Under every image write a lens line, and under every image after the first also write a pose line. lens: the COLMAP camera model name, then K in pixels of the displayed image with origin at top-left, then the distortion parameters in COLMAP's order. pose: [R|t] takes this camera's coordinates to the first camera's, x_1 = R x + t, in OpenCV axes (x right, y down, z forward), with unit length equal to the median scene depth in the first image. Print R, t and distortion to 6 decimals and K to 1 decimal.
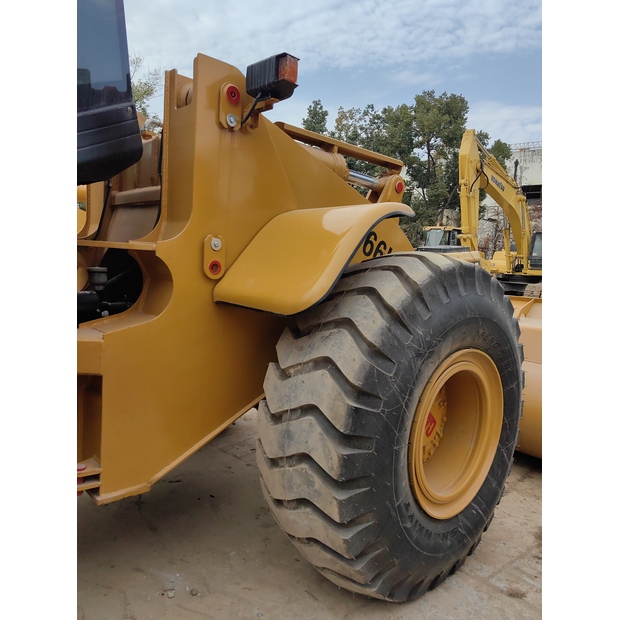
lens RADIAL K [[493.2, 0, 310.2], [0, 493.2, 326.6], [0, 0, 1]] dist [-0.000621, -0.001926]
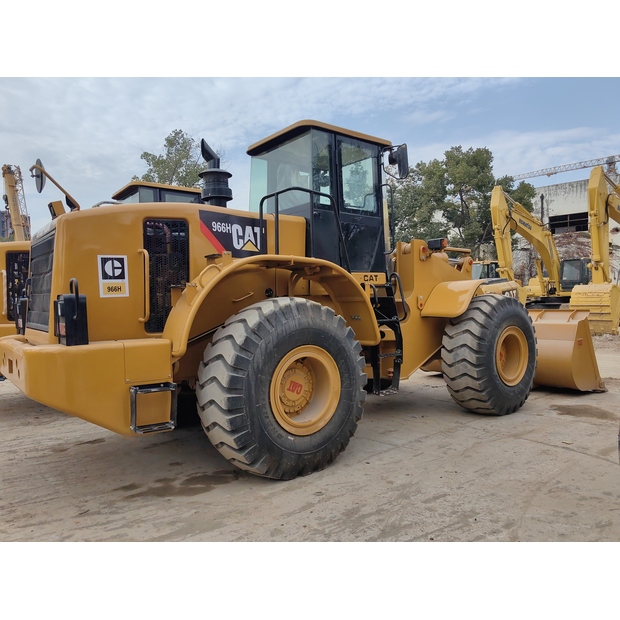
lens RADIAL K [[491.3, 0, 281.3], [0, 491.3, 308.7], [0, 0, 1]] dist [-0.011684, -0.008600]
pose [[0.990347, -0.079883, -0.113277, -0.707522], [0.066707, 0.991044, -0.115684, 0.193179], [0.121503, 0.107011, 0.986806, -2.073978]]
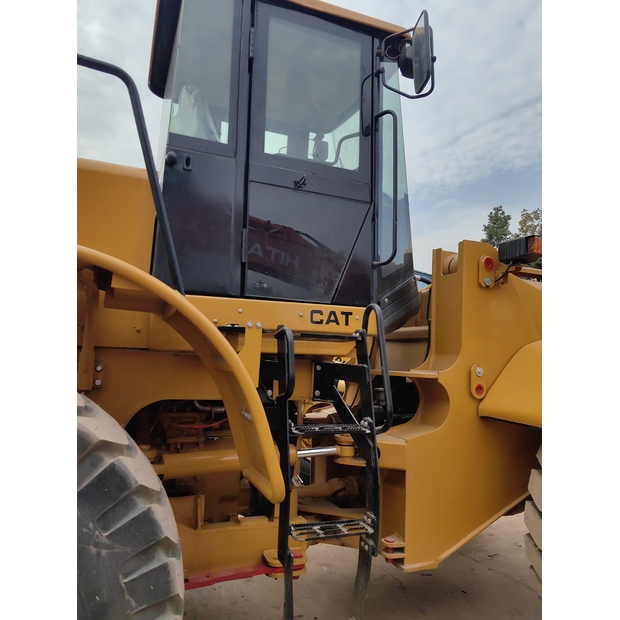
lens RADIAL K [[491.3, 0, 281.3], [0, 491.3, 308.7], [0, 0, 1]] dist [-0.011684, -0.008600]
pose [[0.917547, -0.060913, -0.392935, -0.153456], [-0.035790, 0.971534, -0.234182, -0.005738], [0.396014, 0.228936, 0.889247, -0.404937]]
